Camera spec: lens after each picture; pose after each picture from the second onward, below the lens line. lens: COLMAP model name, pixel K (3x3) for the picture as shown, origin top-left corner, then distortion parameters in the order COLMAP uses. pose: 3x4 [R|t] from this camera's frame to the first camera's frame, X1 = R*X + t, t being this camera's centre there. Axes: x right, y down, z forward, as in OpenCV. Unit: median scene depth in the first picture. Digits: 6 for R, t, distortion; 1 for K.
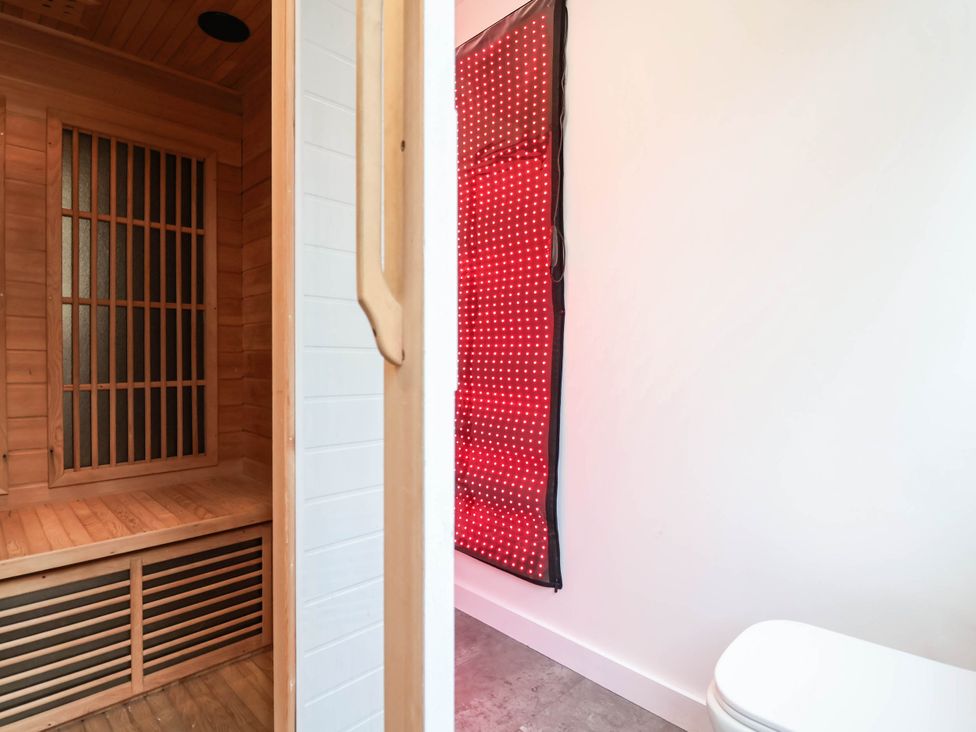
lens RADIAL K [[531.5, 0, 494.0], [0, 531.5, 365.9], [0, 0, 1]] dist [-0.001358, -0.009562]
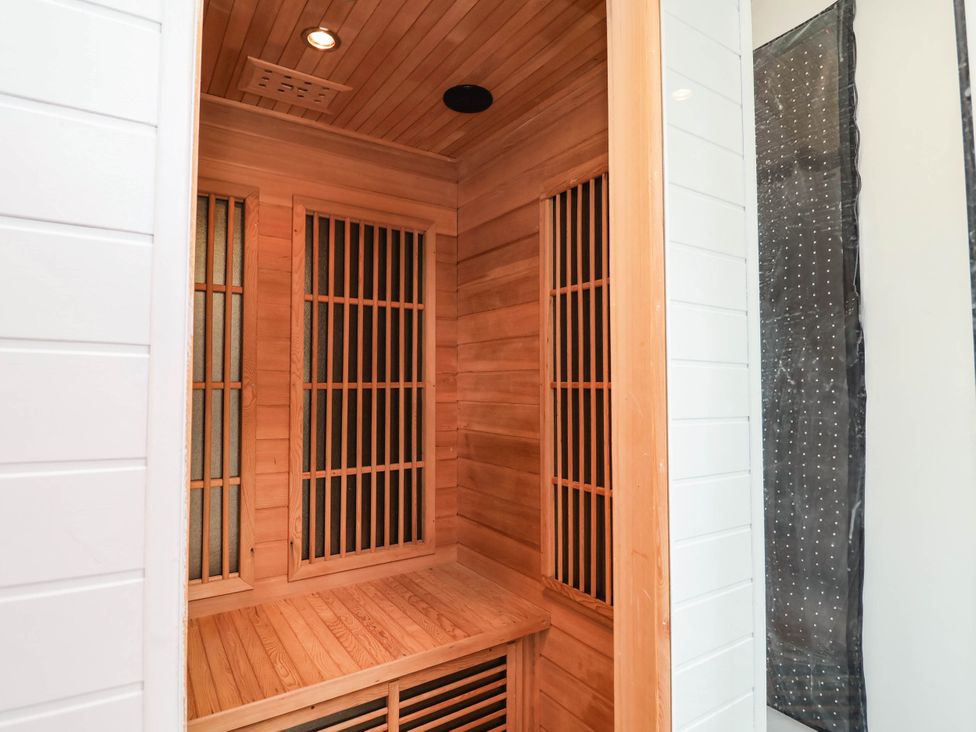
lens RADIAL K [[531.5, 0, 481.8], [0, 531.5, 364.1], [0, 0, 1]] dist [-0.001358, -0.009562]
pose [[0.977681, -0.010844, -0.209816, -0.264592], [0.000810, 0.998854, -0.047849, -0.111297], [0.210094, 0.046611, 0.976569, 0.094259]]
